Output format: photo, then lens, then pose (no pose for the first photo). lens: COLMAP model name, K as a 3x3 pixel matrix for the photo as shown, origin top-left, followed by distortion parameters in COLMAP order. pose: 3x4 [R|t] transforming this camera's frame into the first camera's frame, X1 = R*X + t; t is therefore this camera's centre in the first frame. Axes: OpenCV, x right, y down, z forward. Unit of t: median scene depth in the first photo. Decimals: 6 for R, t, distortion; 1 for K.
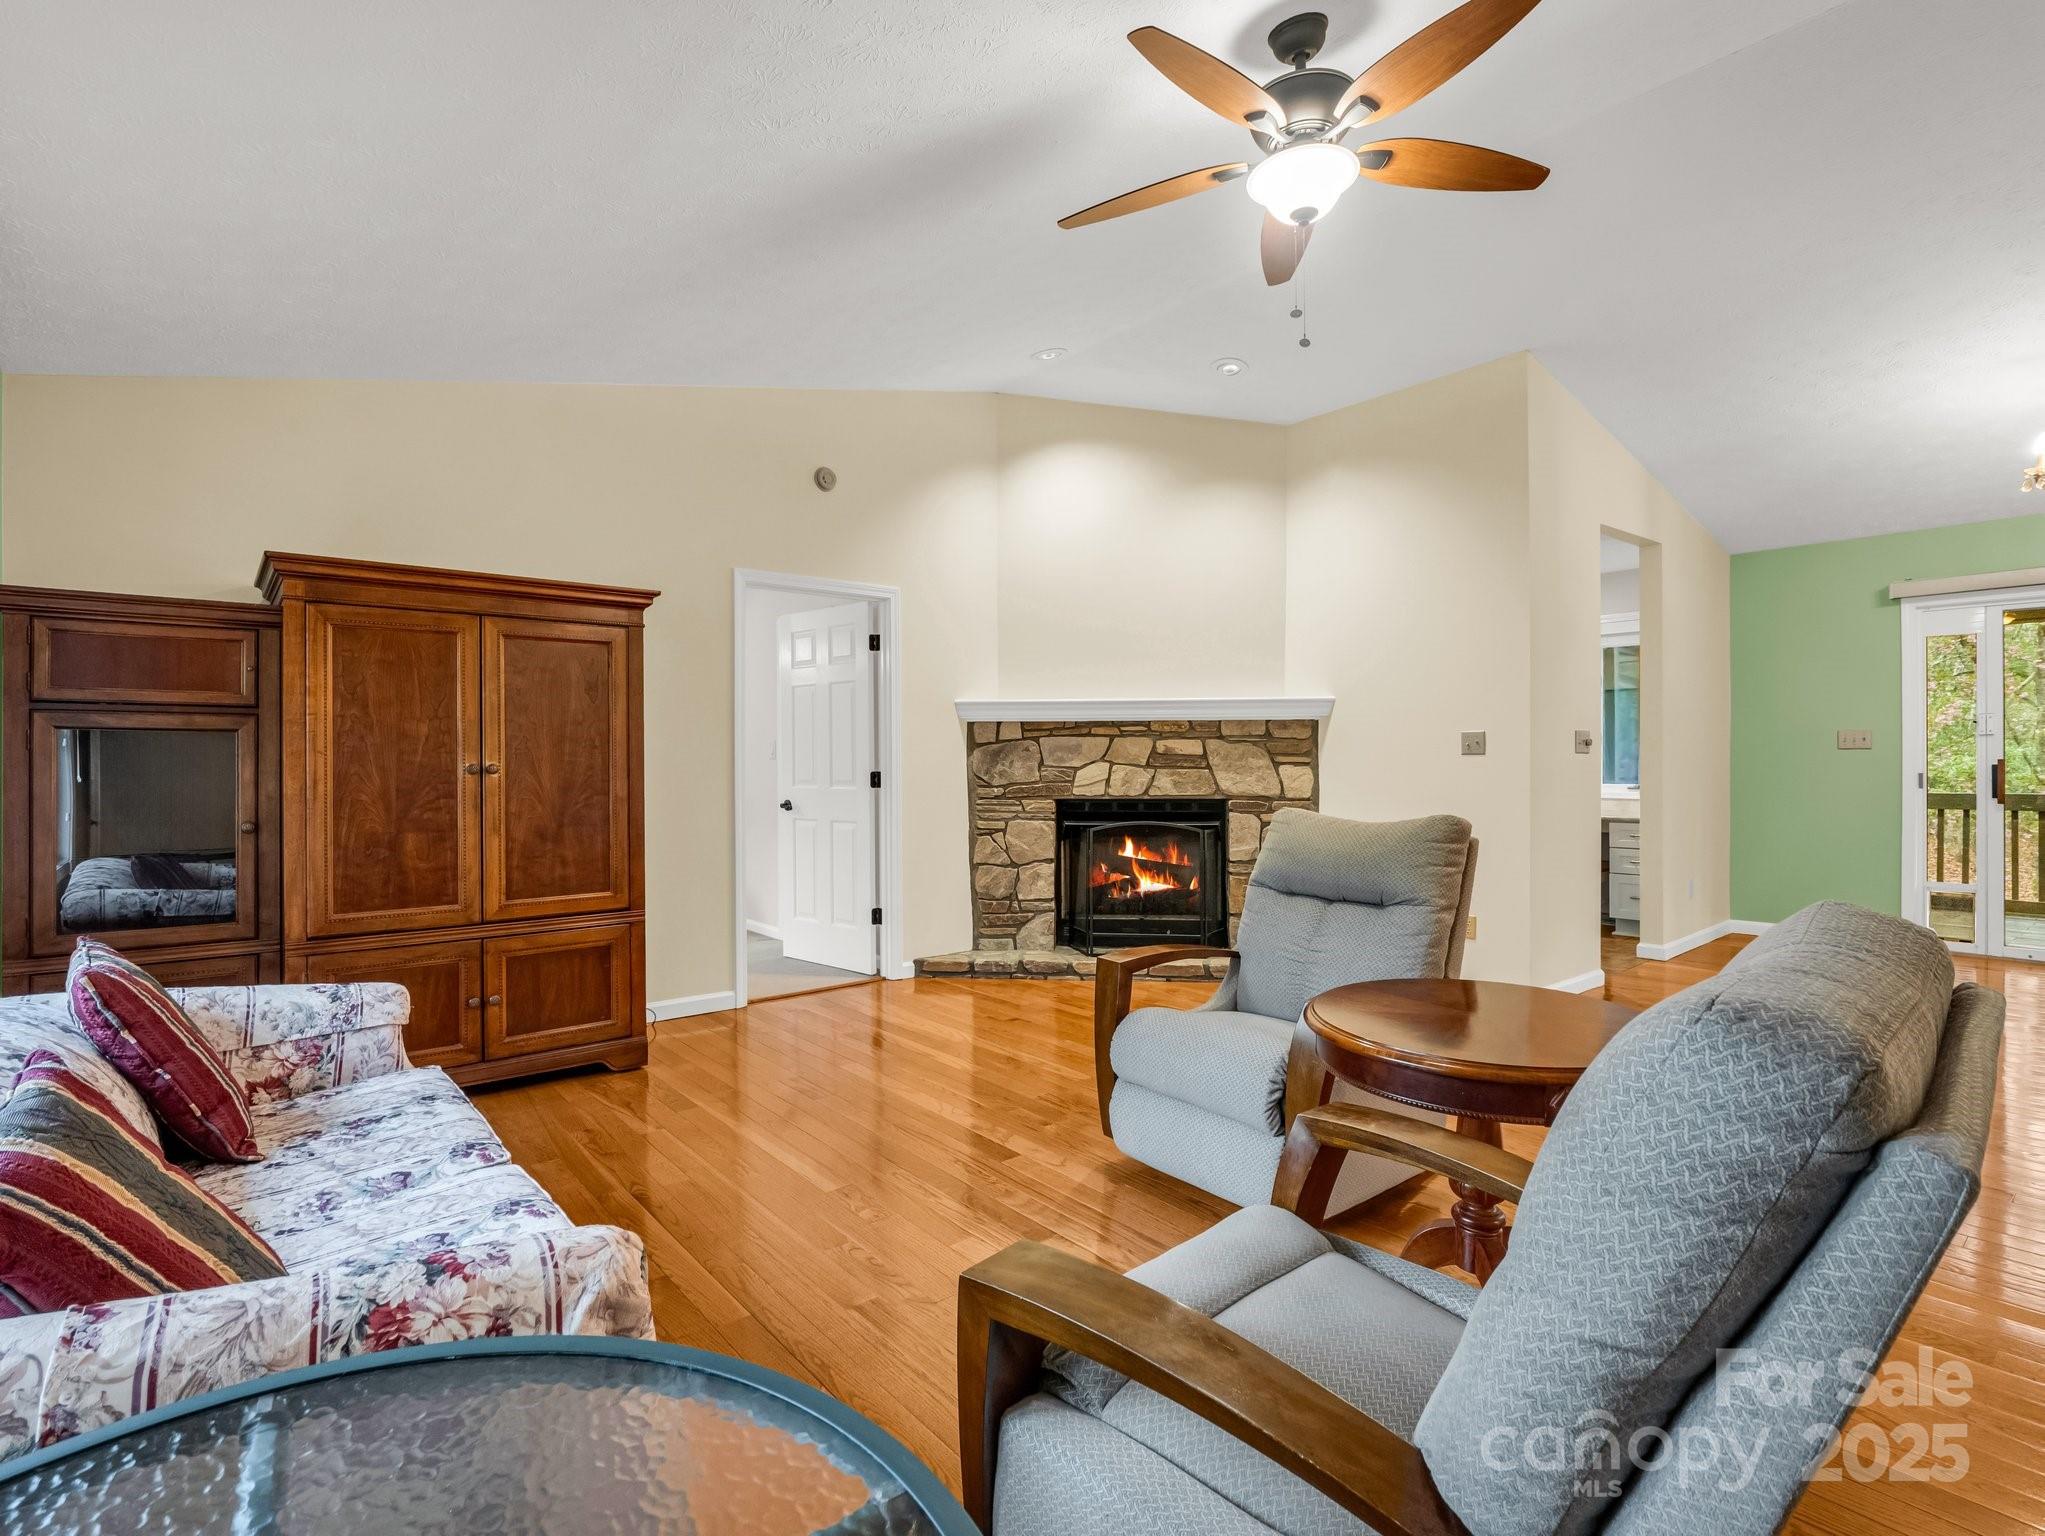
lens RADIAL K [[1012.5, 0, 1024.9], [0, 1012.5, 753.3], [0, 0, 1]] dist [-0.007902, -0.008964]
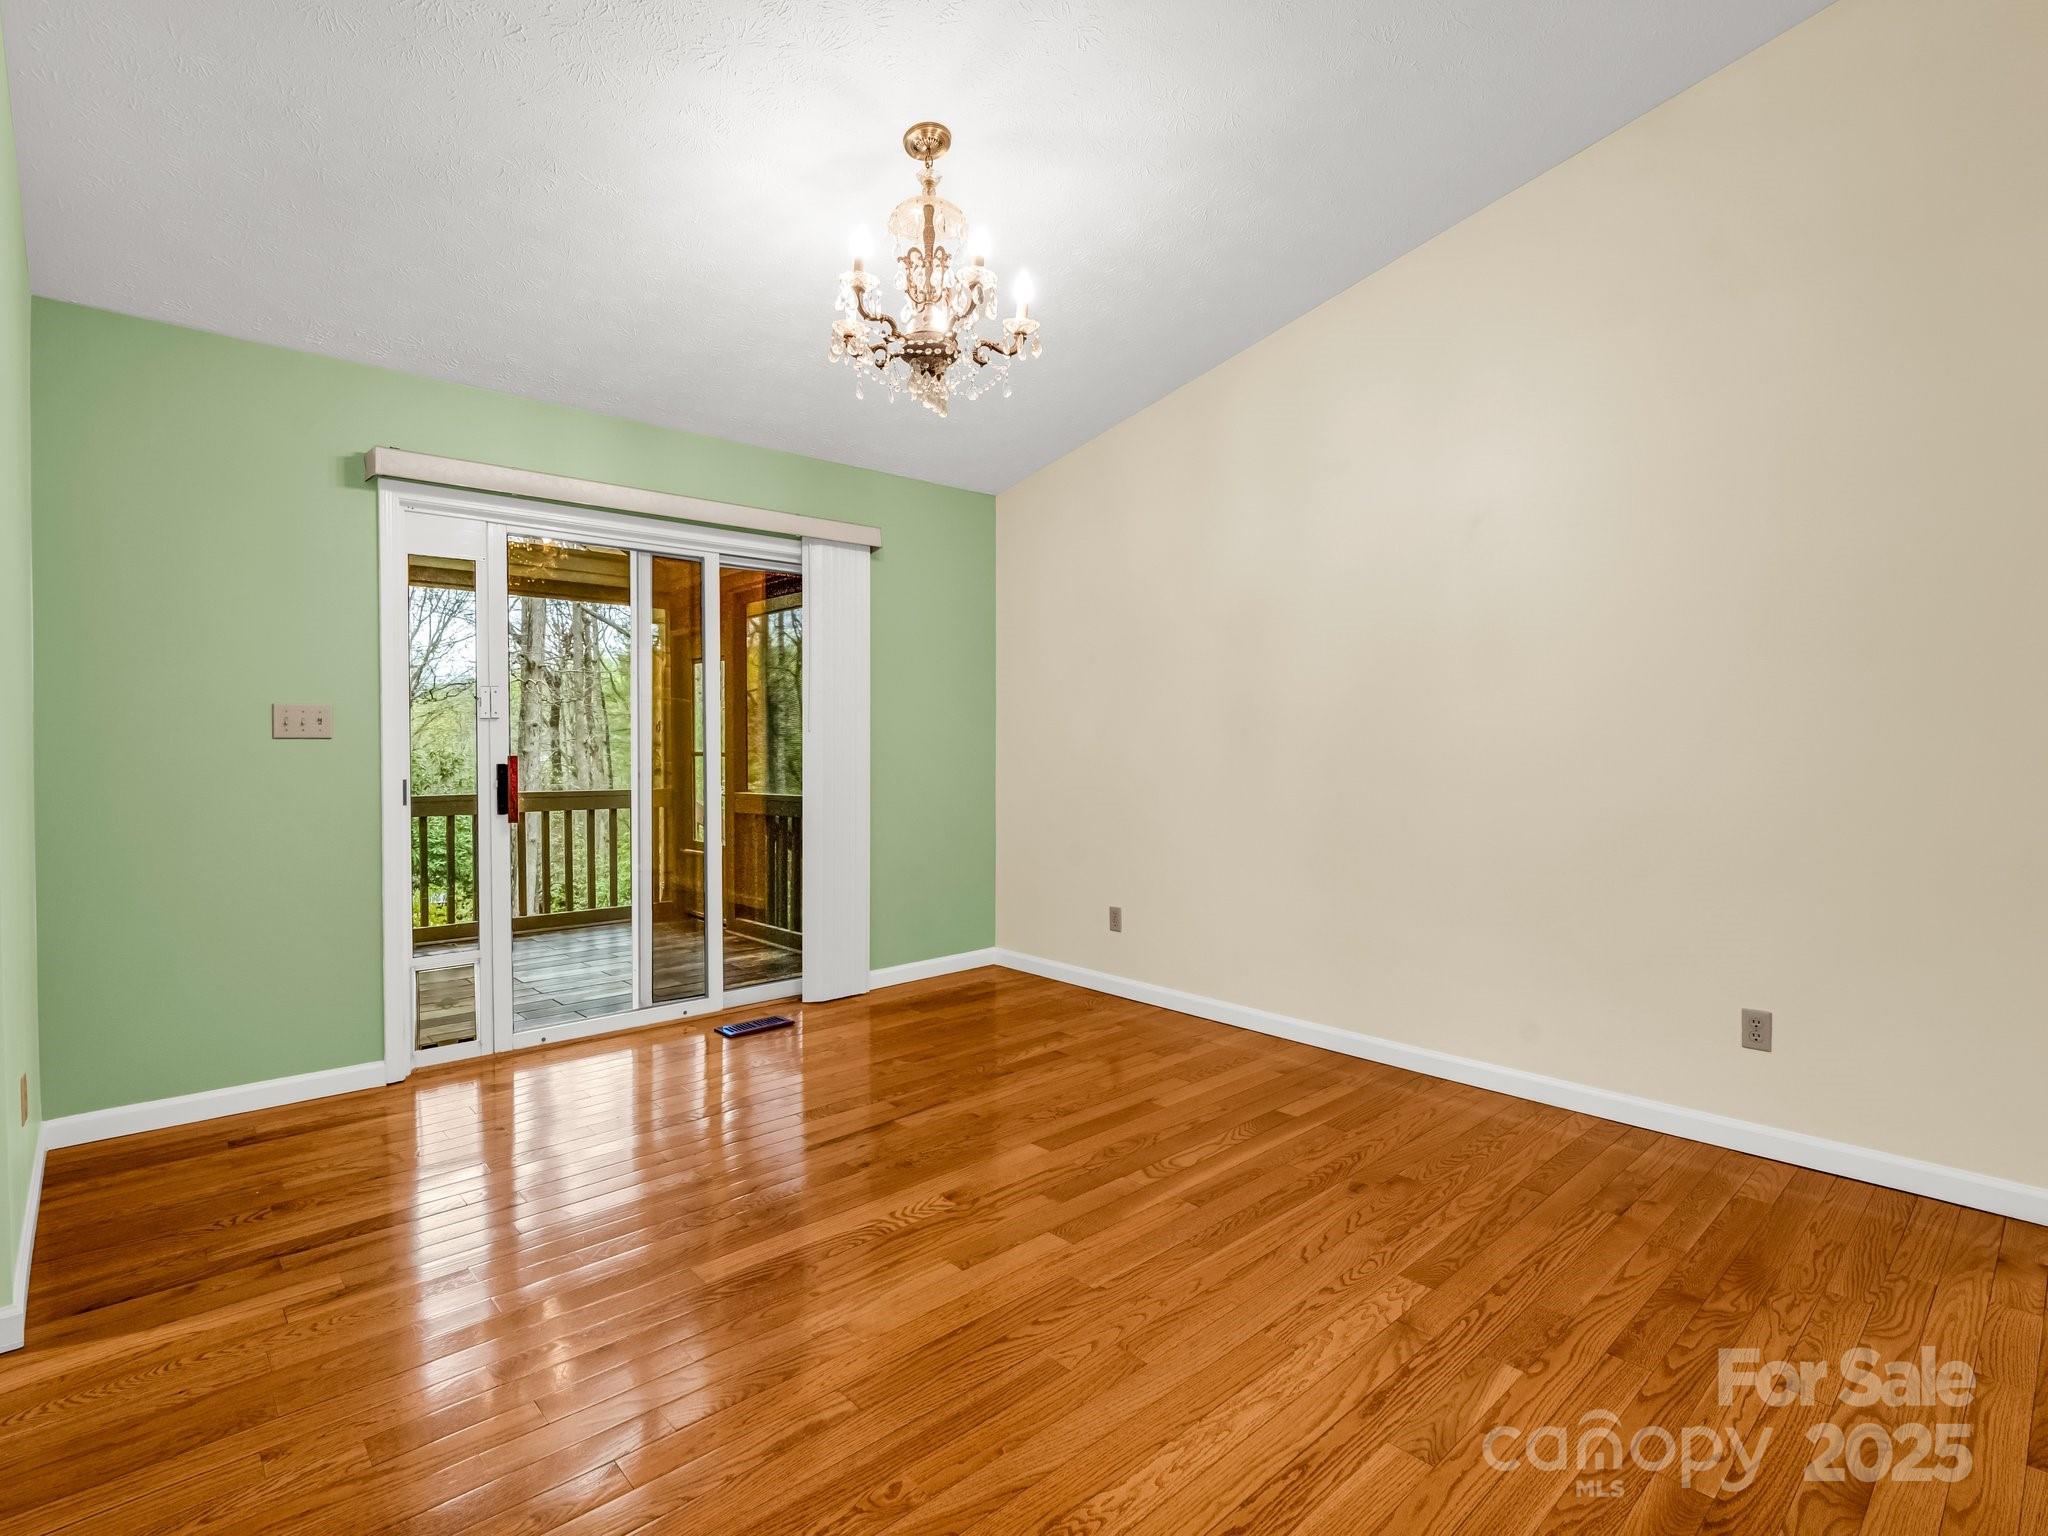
lens RADIAL K [[1014.0, 0, 1022.1], [0, 1014.0, 759.9], [0, 0, 1]] dist [-0.007902, -0.008964]
pose [[-0.046776, -0.011689, 0.998837, 0.301127], [-0.001632, 0.999931, 0.011625, 0.000448], [-0.998904, -0.001087, -0.046791, 0.722532]]
